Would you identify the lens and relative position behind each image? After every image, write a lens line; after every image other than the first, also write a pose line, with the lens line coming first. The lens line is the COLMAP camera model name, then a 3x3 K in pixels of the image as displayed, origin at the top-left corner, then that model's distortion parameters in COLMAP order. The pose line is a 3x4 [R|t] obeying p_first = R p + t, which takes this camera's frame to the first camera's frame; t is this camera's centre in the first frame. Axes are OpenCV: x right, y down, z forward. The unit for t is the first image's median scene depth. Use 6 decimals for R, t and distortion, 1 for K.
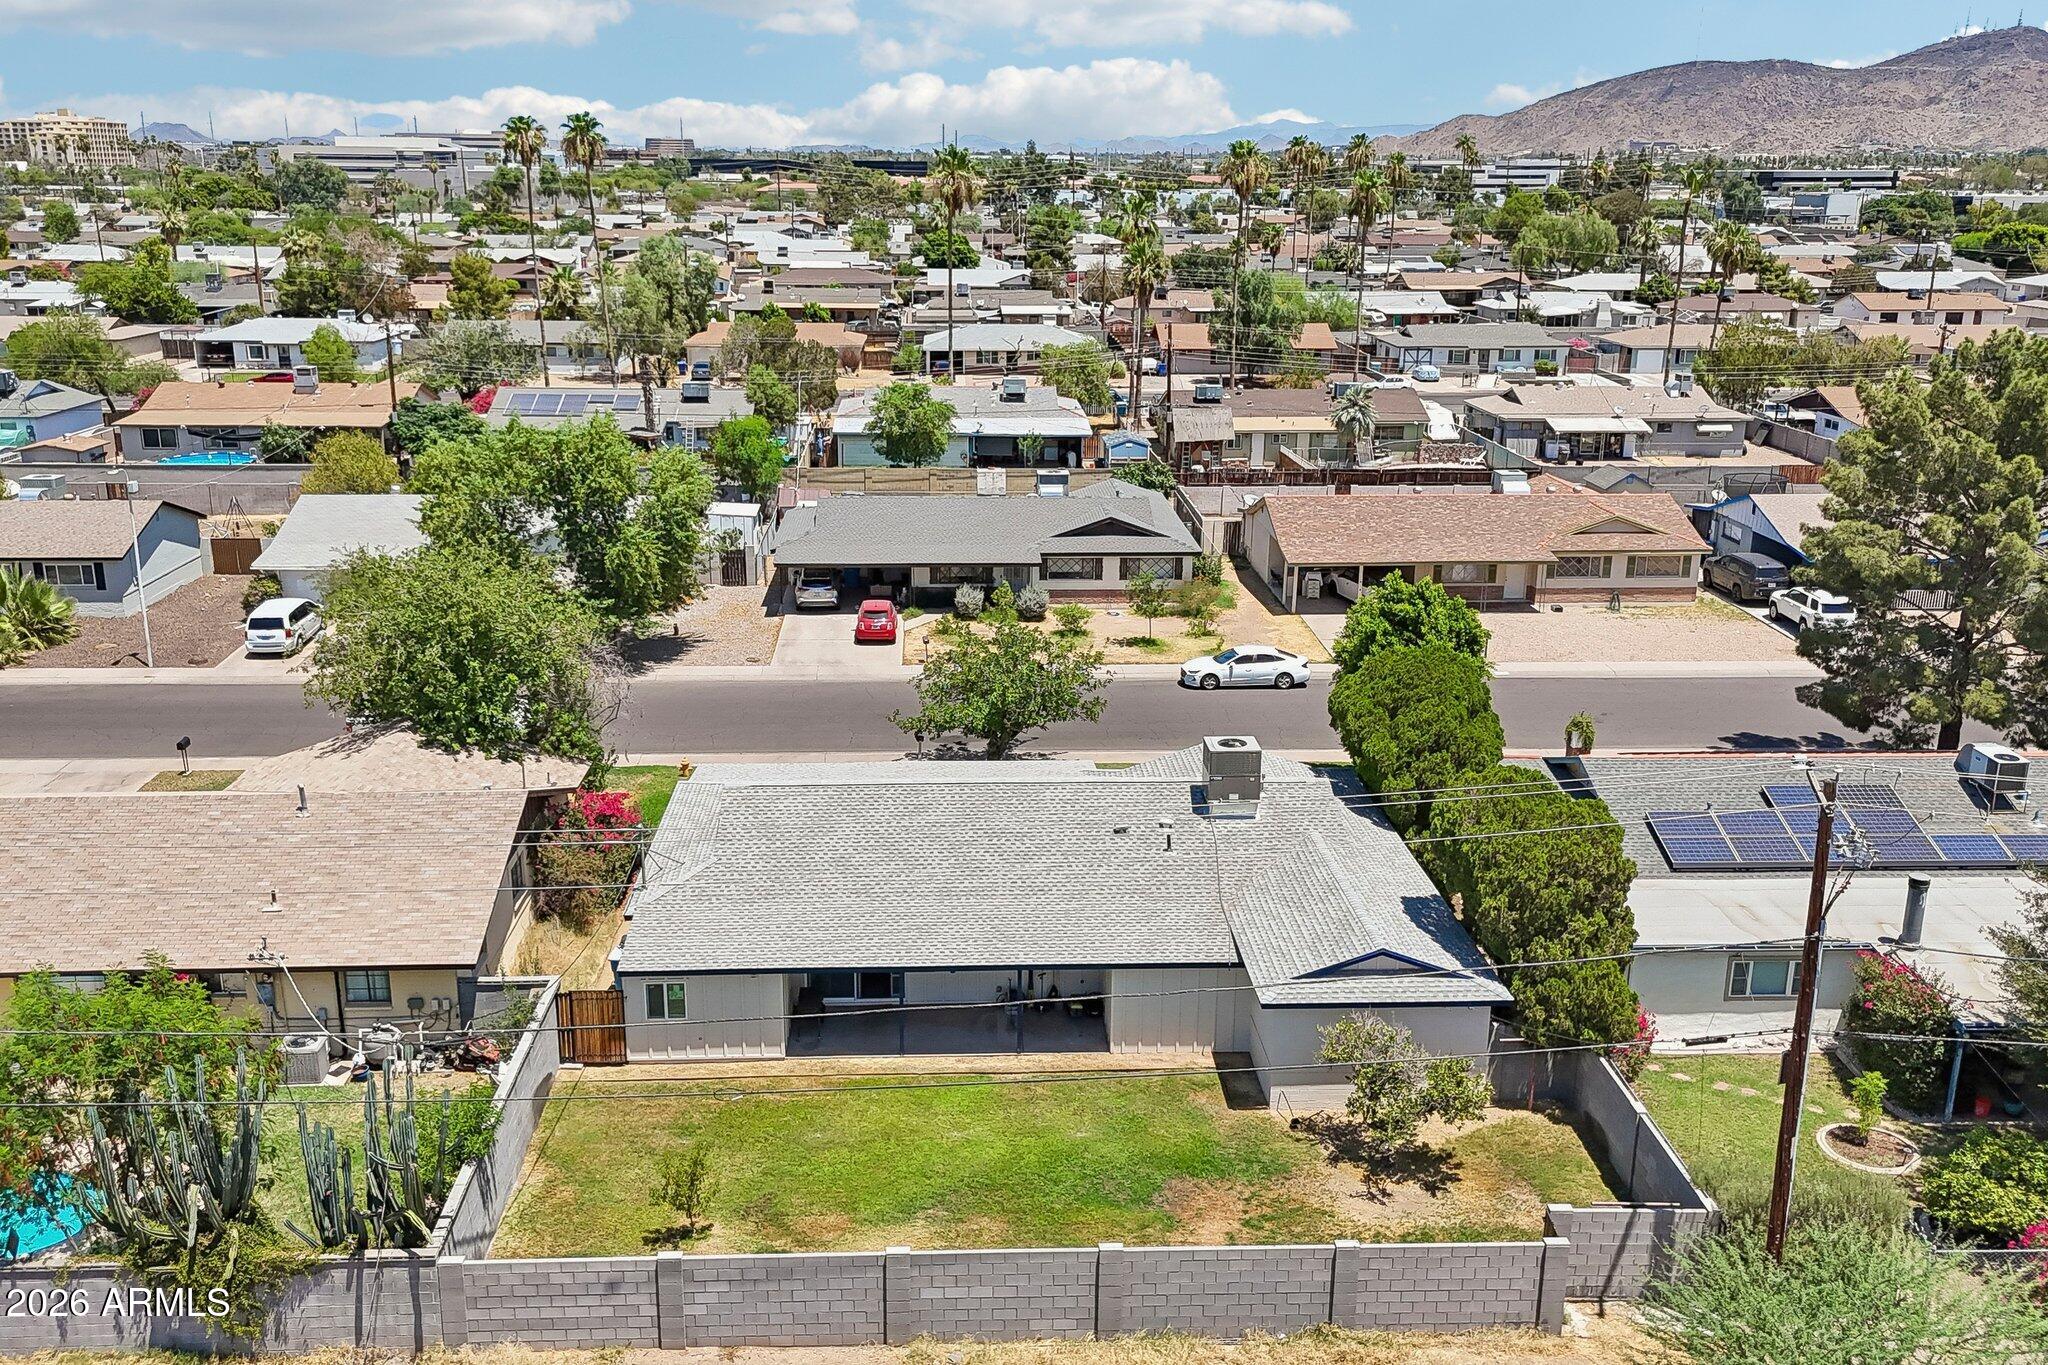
lens RADIAL K [[1798.3, 0, 1016.2], [0, 1798.3, 682.3], [0, 0, 1]] dist [0.072636, -0.090874]
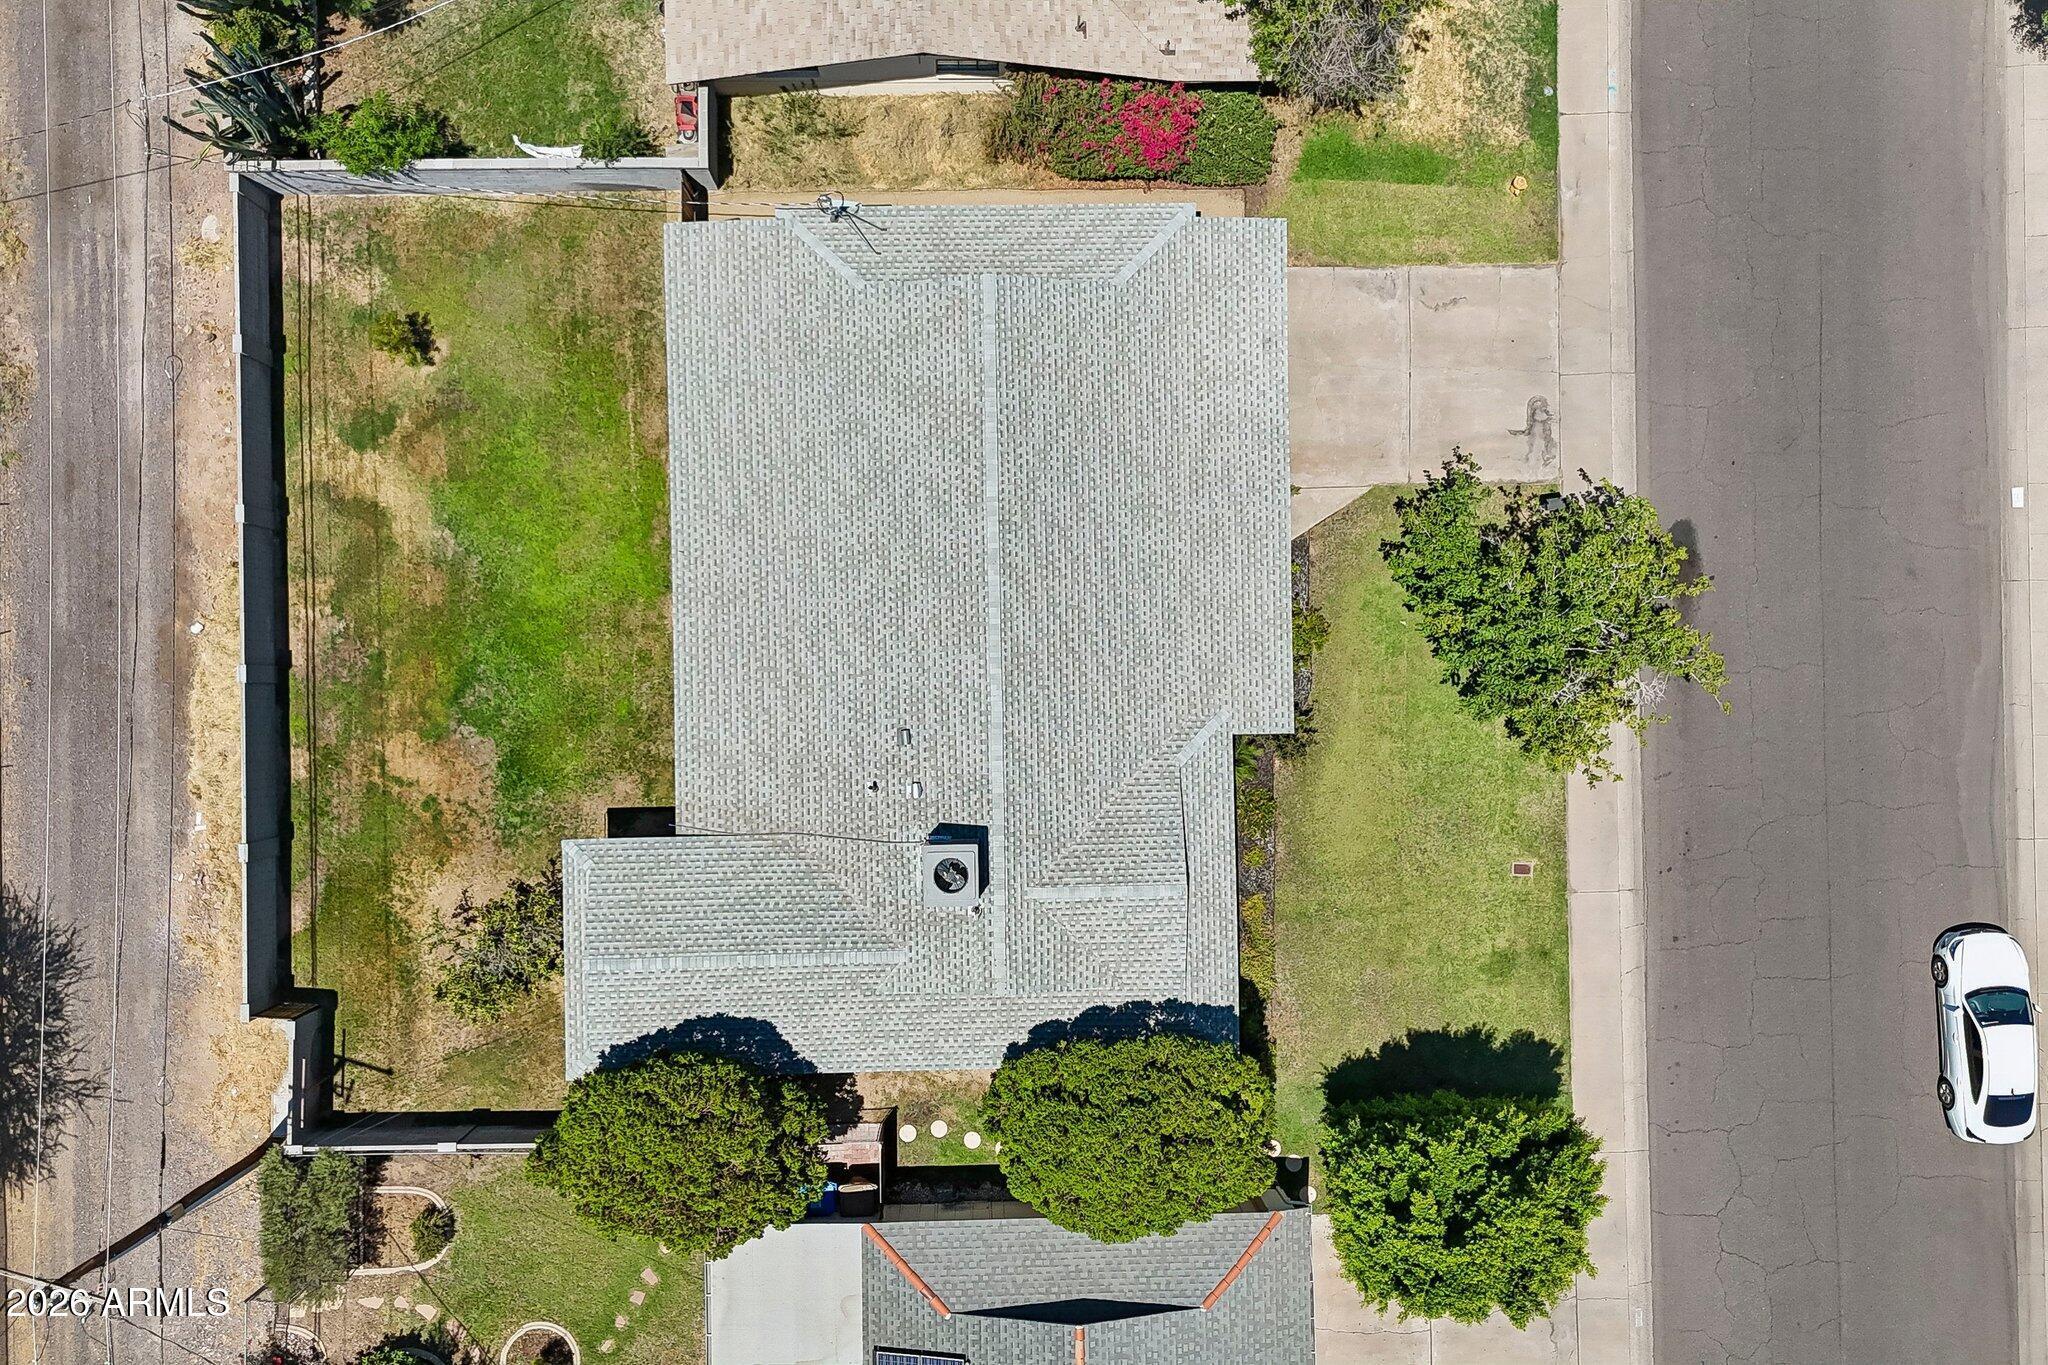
lens RADIAL K [[1798.3, 0, 1022.9], [0, 1798.3, 694.8], [0, 0, 1]] dist [0.072636, -0.090874]
pose [[-0.028716, 0.999512, -0.012273, 0.046585], [-0.301257, 0.003053, 0.953538, -0.771582], [0.953111, 0.031079, 0.301022, 0.782882]]
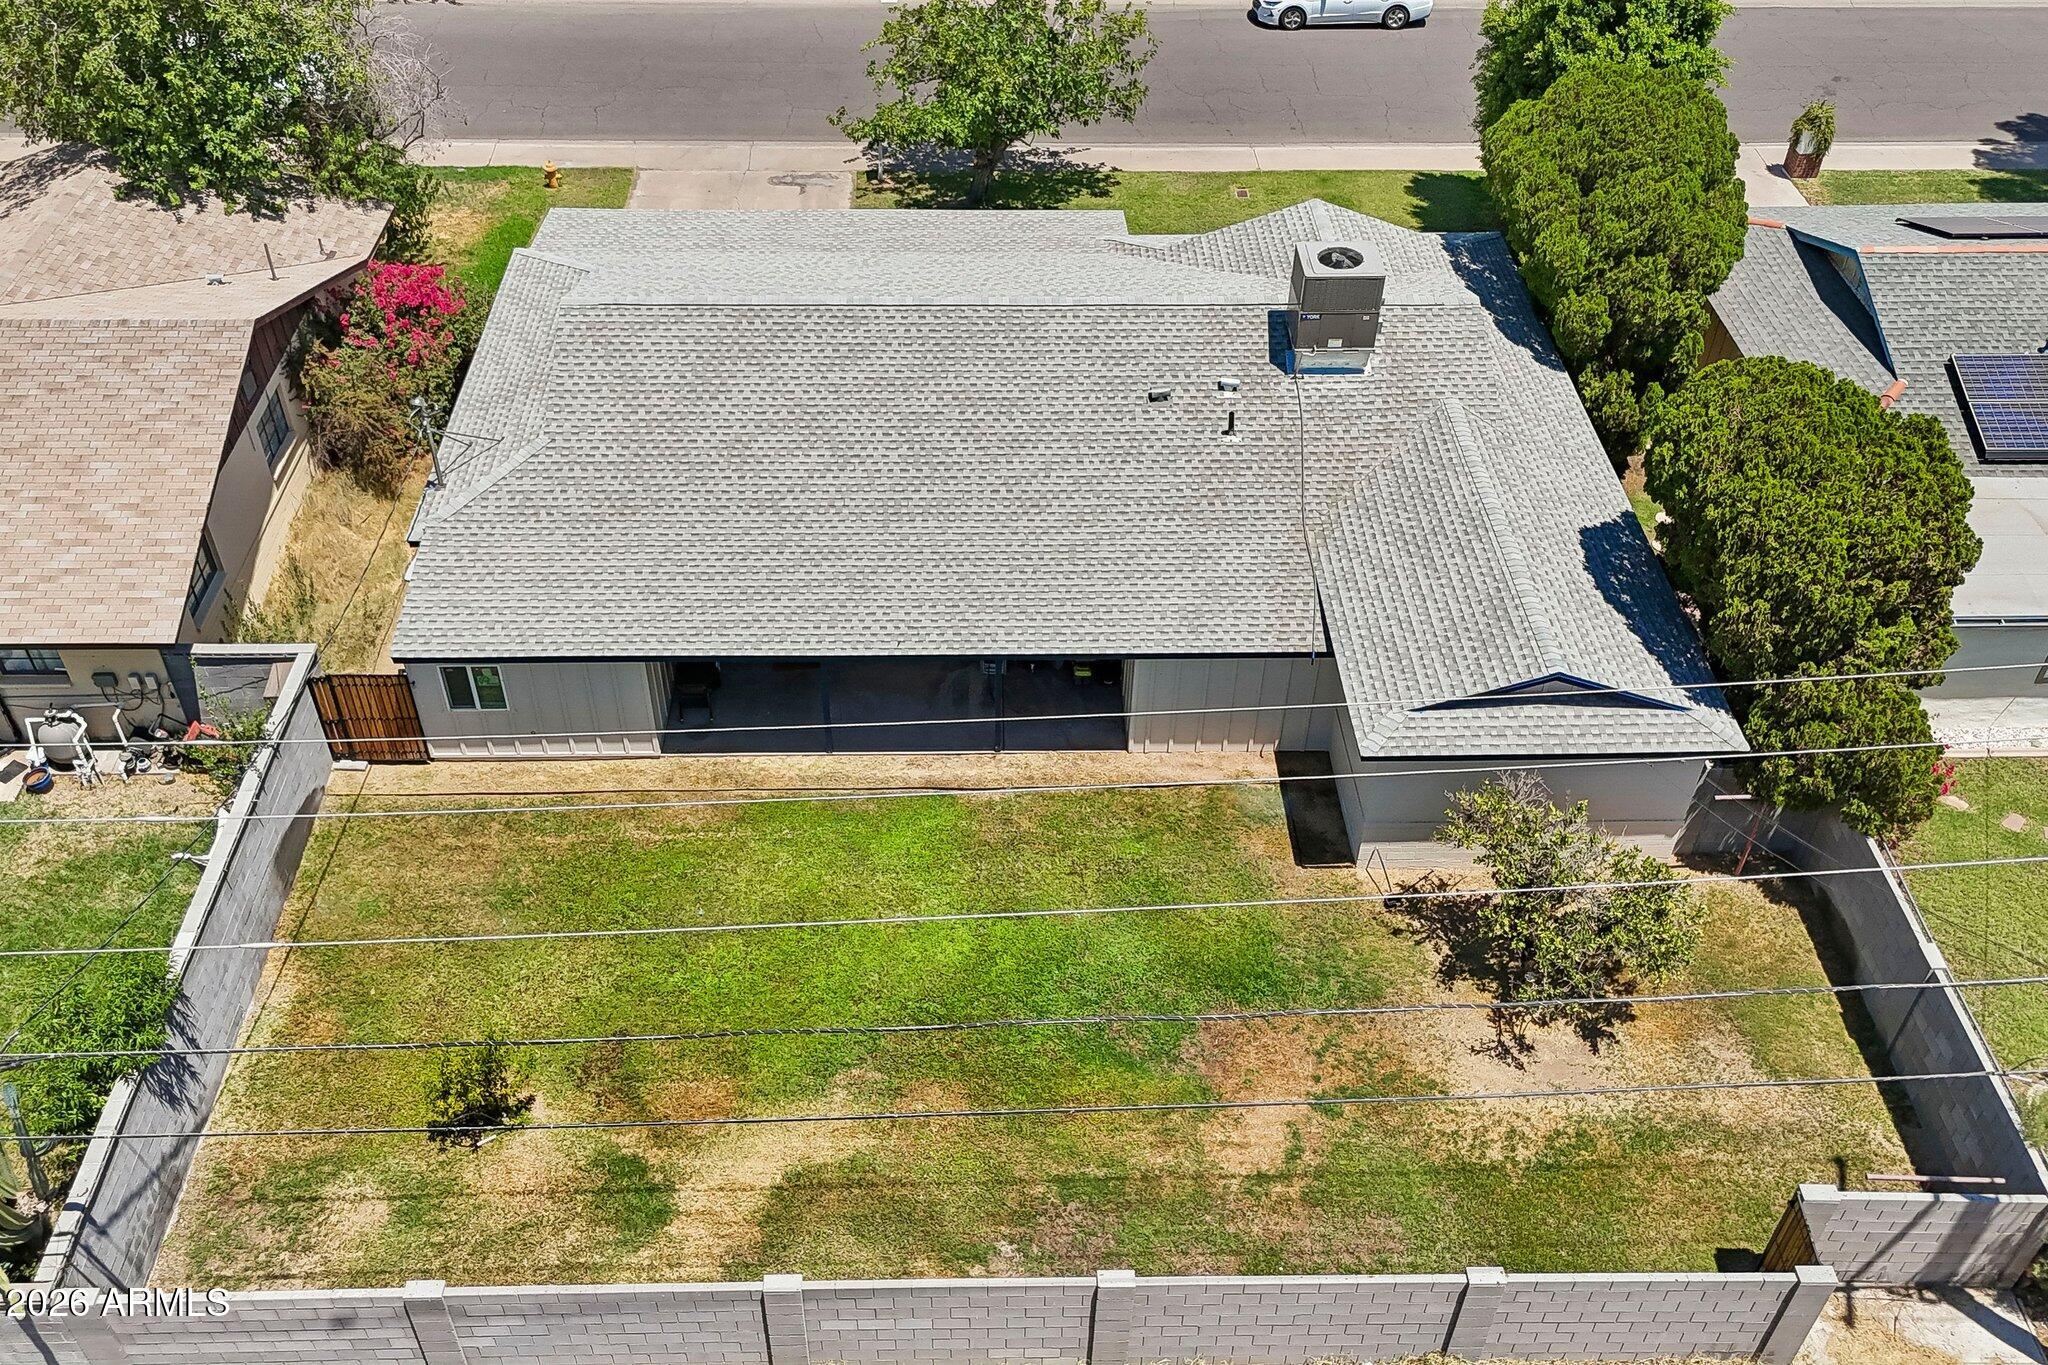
lens RADIAL K [[1798.3, 0, 1016.8], [0, 1798.3, 682.5], [0, 0, 1]] dist [0.072636, -0.090874]
pose [[0.999799, 0.018133, -0.008508, 0.013029], [-0.012774, 0.904405, 0.426483, -0.103526], [0.015428, -0.426289, 0.904455, 0.348791]]
